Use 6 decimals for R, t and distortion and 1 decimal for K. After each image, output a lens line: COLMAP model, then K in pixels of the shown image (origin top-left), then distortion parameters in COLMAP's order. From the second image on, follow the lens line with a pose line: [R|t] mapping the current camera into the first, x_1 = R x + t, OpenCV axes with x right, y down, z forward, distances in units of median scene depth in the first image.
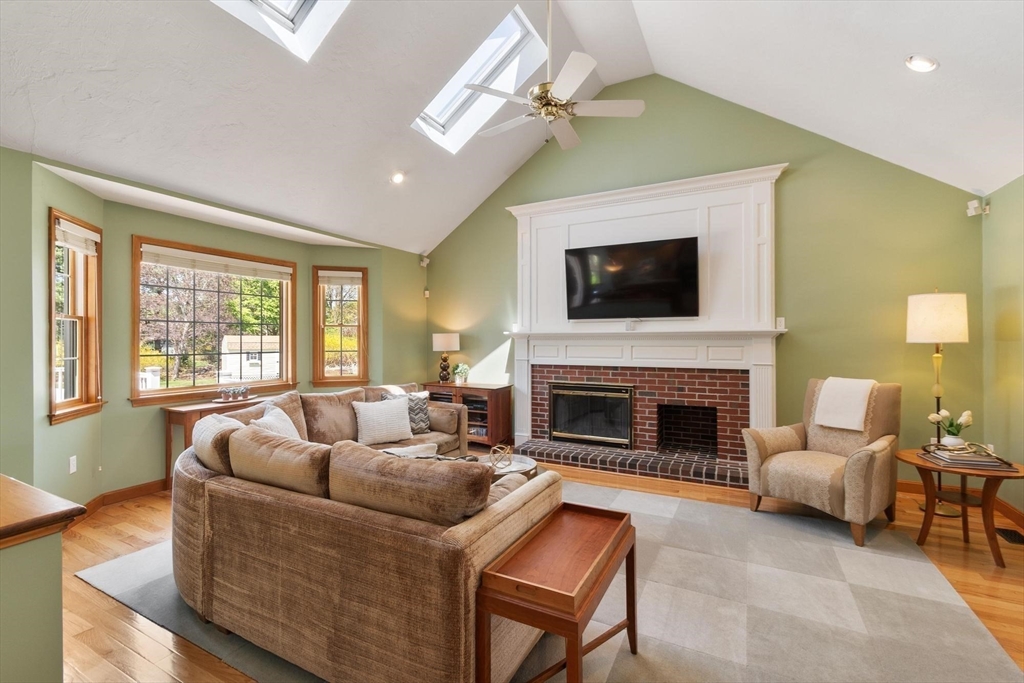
lens RADIAL K [[448.2, 0, 504.8], [0, 448.2, 340.4], [0, 0, 1]] dist [0.003575, -0.000060]
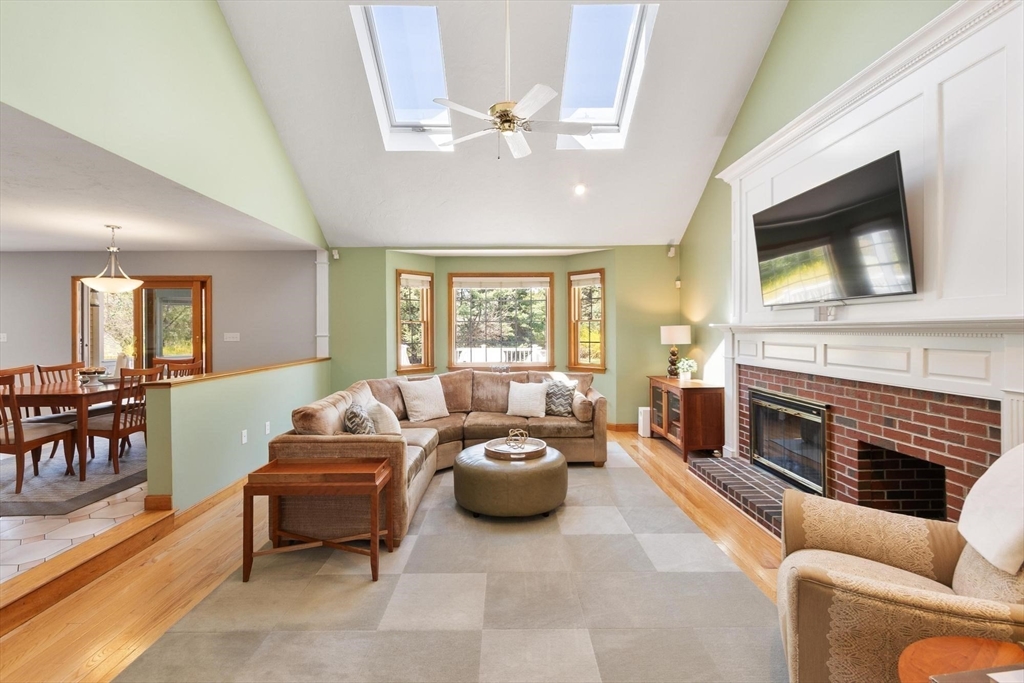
lens RADIAL K [[448.2, 0, 508.1], [0, 448.2, 330.8], [0, 0, 1]] dist [0.003575, -0.000060]
pose [[0.476832, 0.000306, -0.878994, 0.642274], [0.005042, 0.999983, 0.003084, -0.011319], [0.878980, -0.005903, 0.476822, 0.289583]]
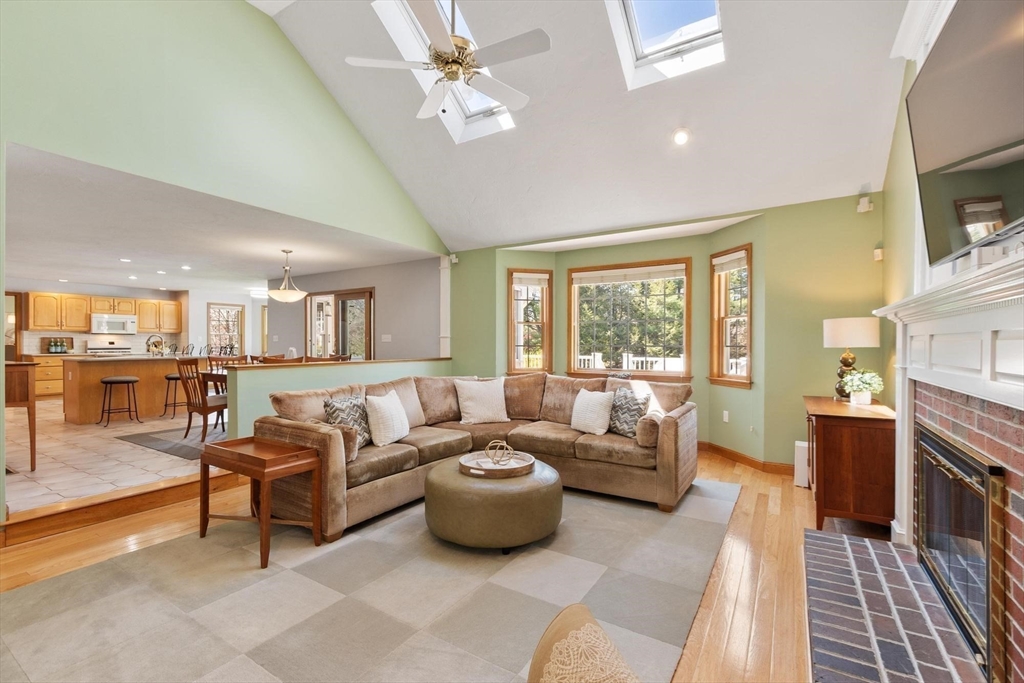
lens RADIAL K [[448.2, 0, 512.0], [0, 448.2, 347.5], [0, 0, 1]] dist [0.003575, -0.000060]
pose [[-0.069901, 0.009705, -0.997507, 0.602160], [-0.000972, 0.999952, 0.009797, 0.021325], [0.997553, 0.001655, -0.069888, 0.716256]]
